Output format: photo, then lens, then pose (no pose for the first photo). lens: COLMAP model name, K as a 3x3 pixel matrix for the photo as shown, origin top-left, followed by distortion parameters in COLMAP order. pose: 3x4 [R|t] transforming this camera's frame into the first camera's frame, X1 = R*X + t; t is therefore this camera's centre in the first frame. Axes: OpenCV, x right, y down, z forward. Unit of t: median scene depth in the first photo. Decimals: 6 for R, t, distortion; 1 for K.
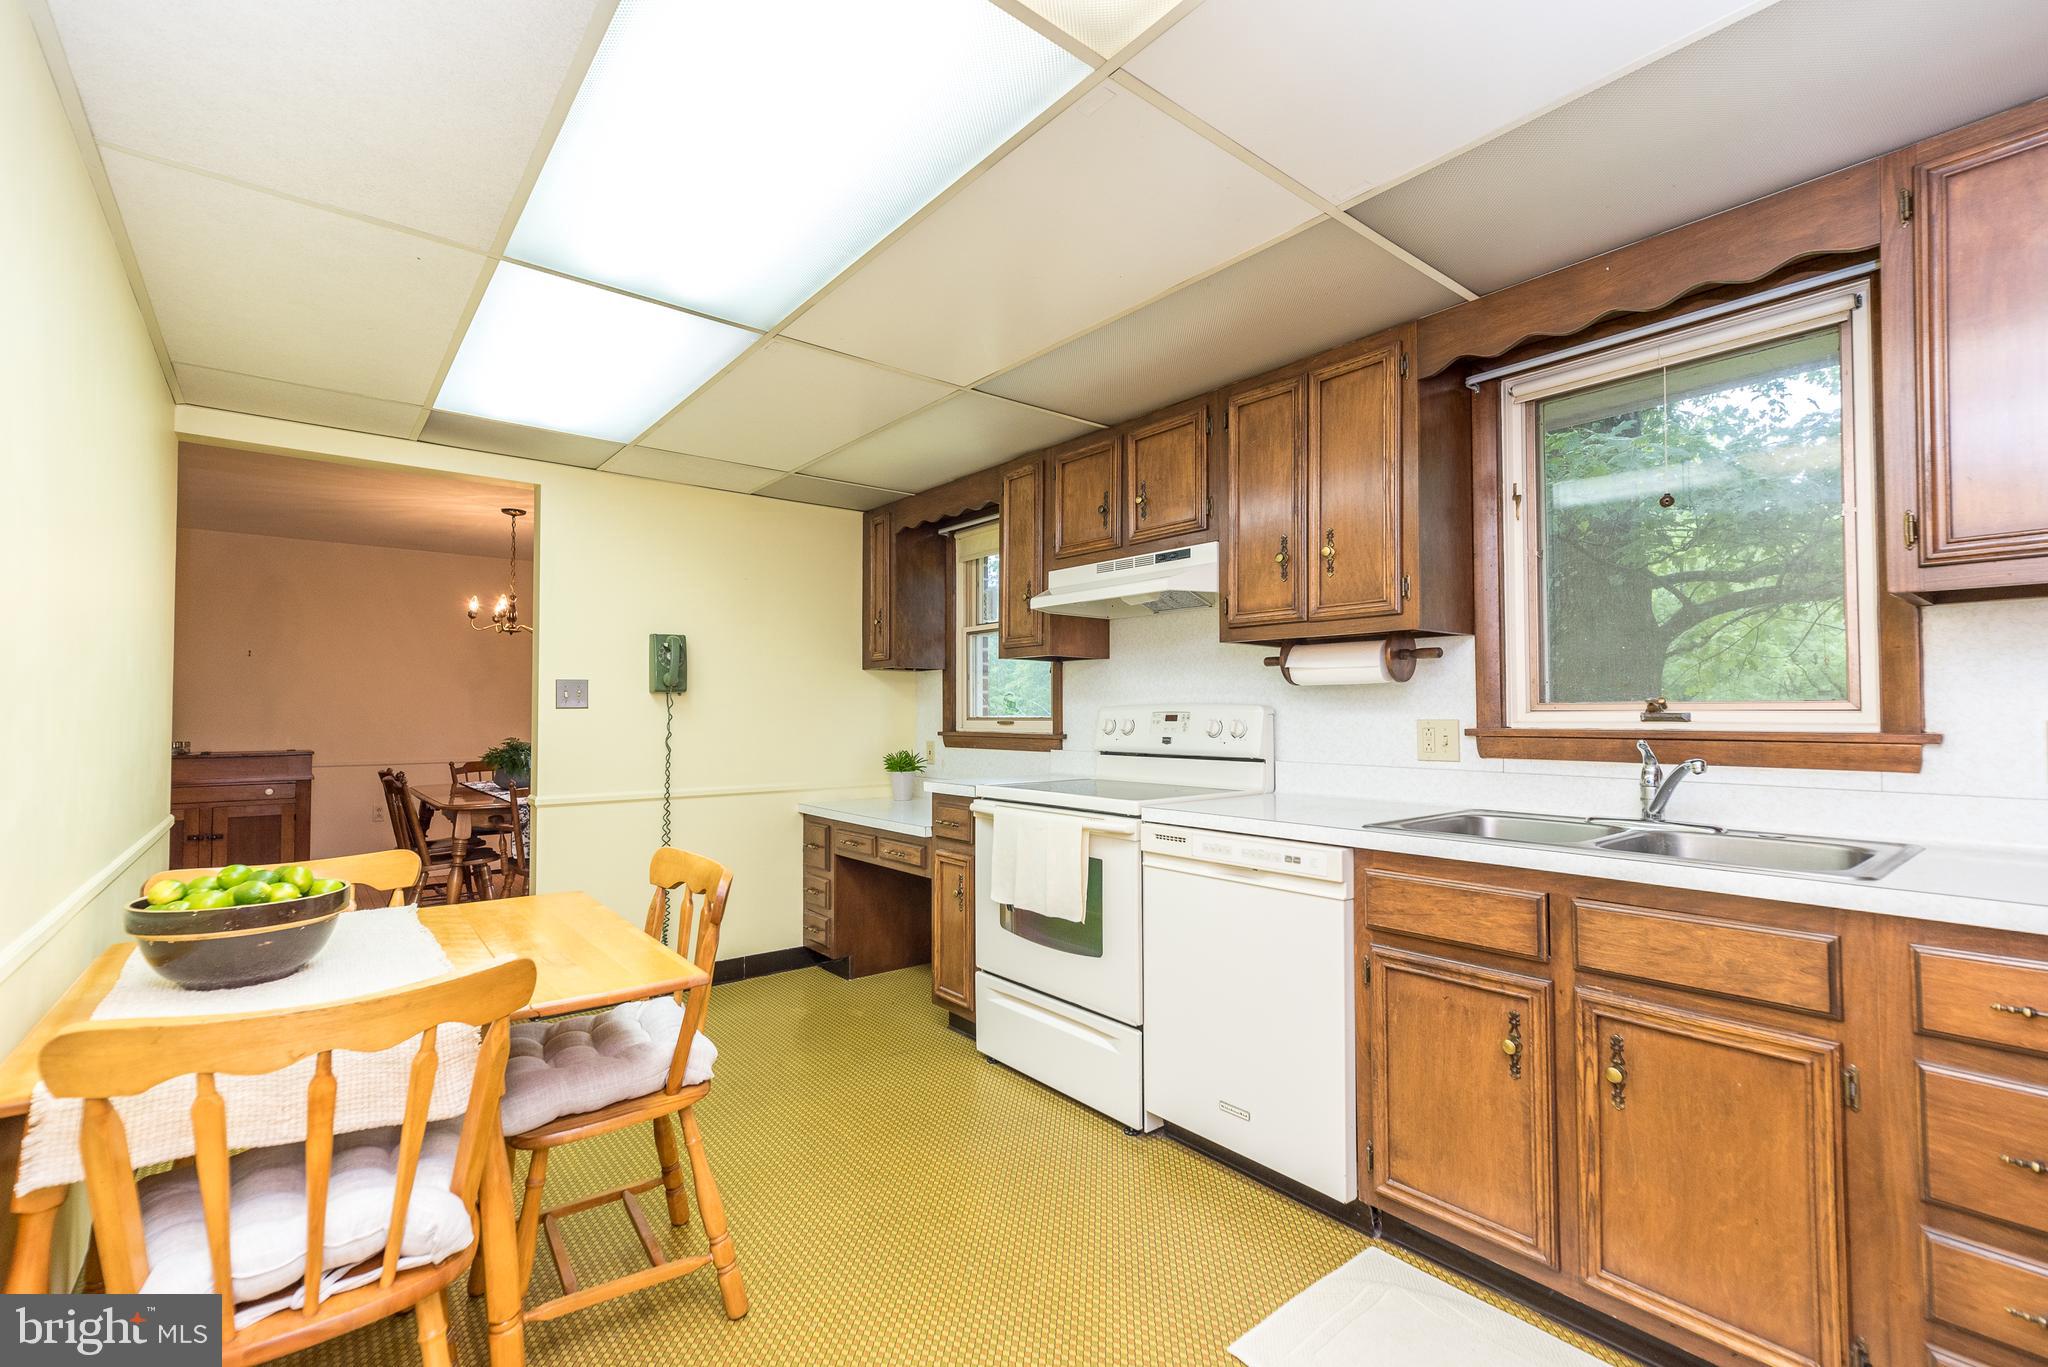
lens RADIAL K [[909.5, 0, 1024.0], [0, 909.5, 683.5], [0, 0, 1]] dist [-0.001900, -0.000287]
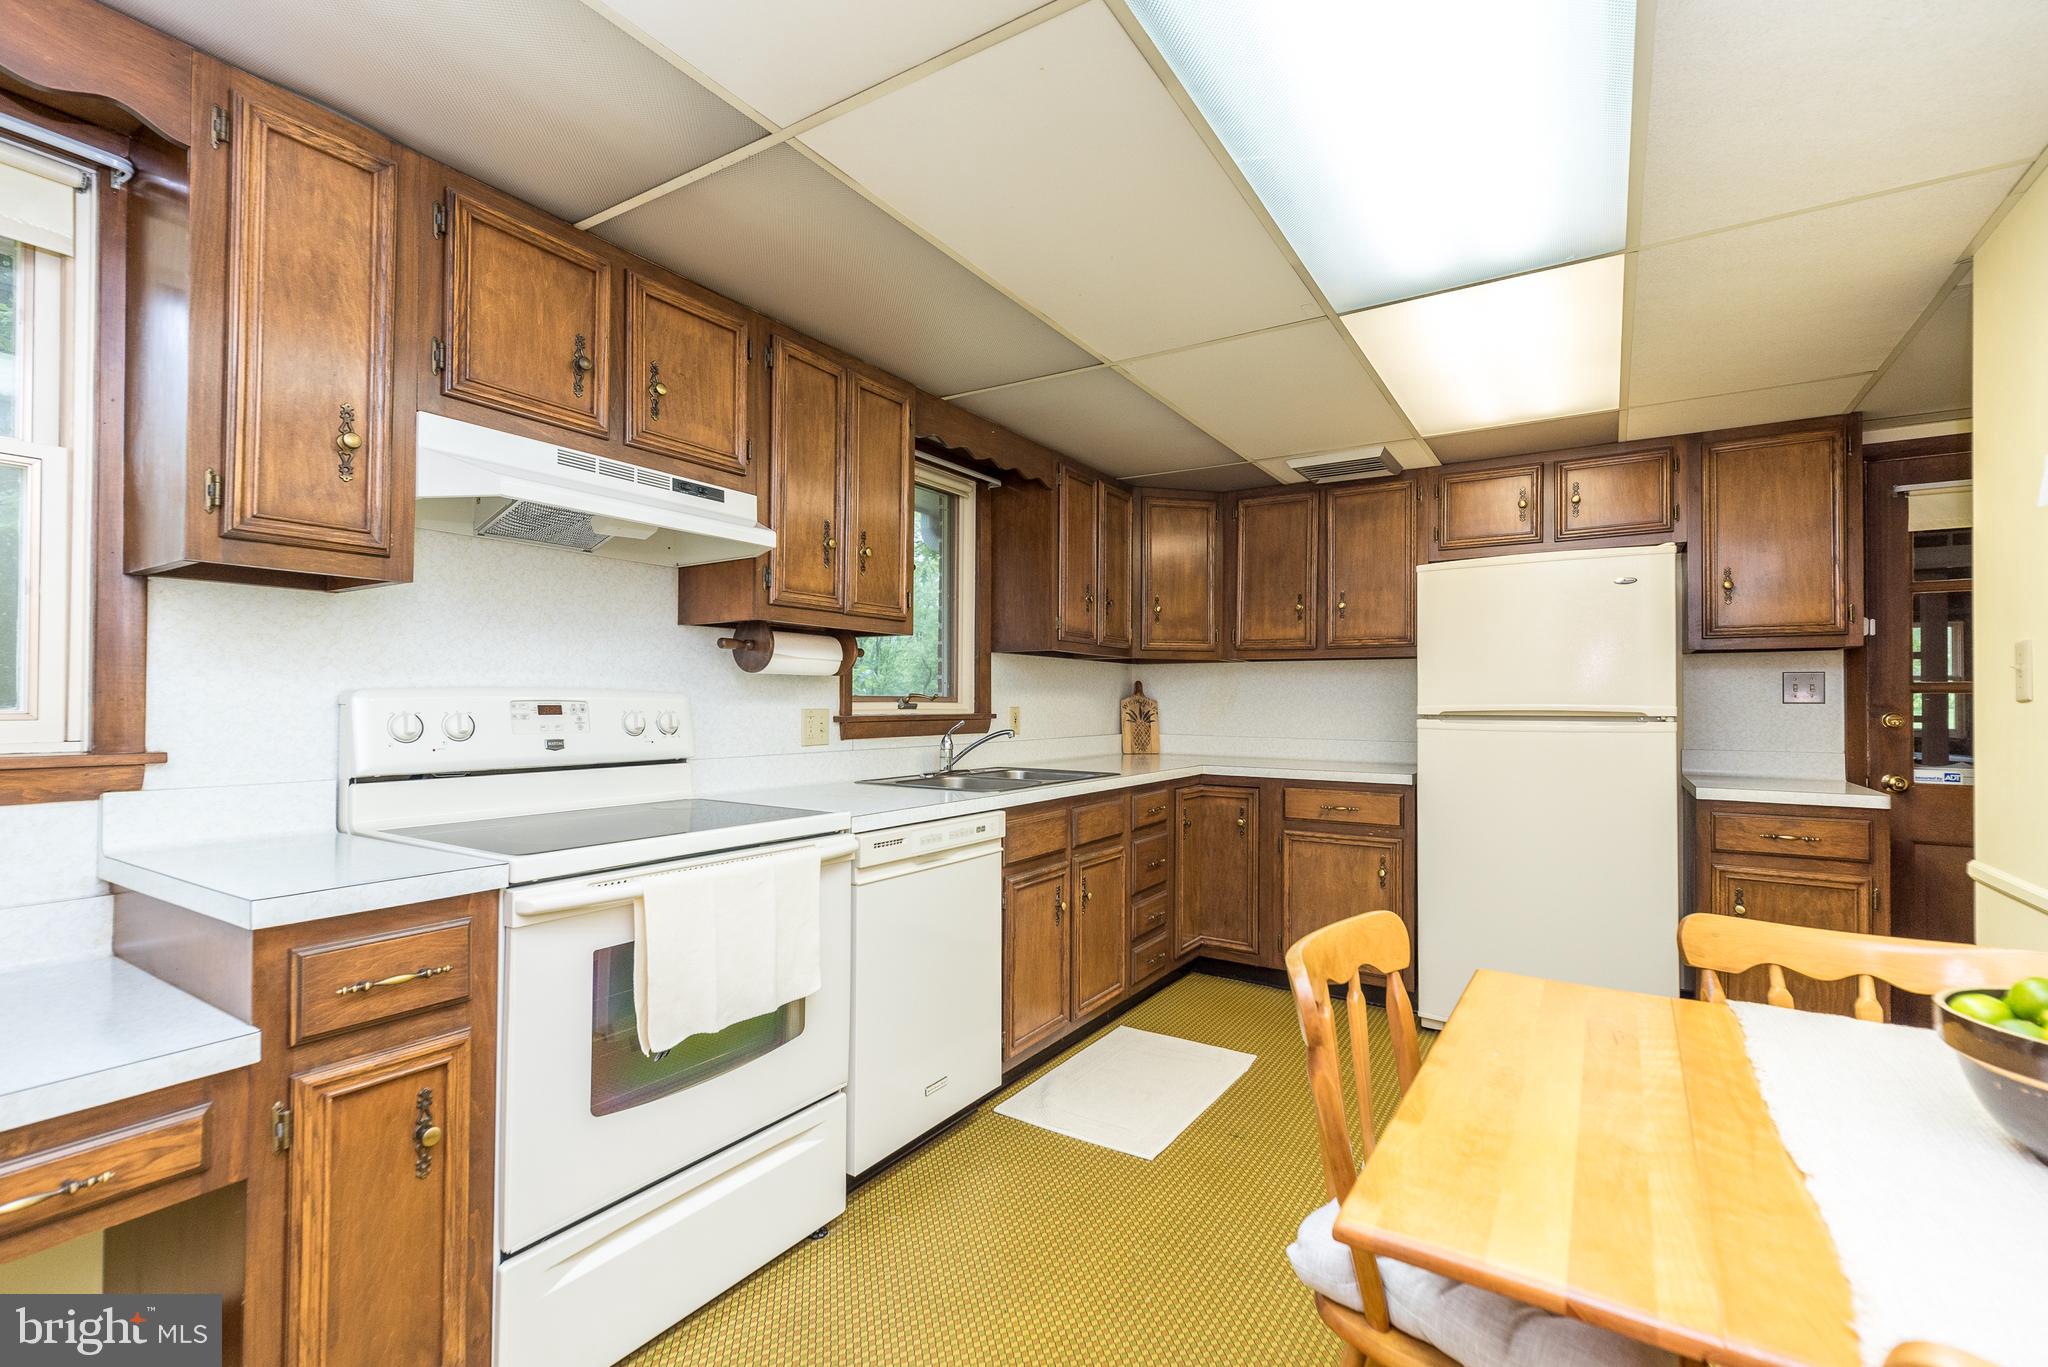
lens RADIAL K [[906.2, 0, 1024.0], [0, 906.2, 683.5], [0, 0, 1]] dist [0.000571, 0.000207]
pose [[-0.316679, 0.018319, 0.948356, -0.628838], [-0.036080, 0.998857, -0.031343, 0.030493], [-0.947846, -0.044143, -0.315656, 0.996605]]
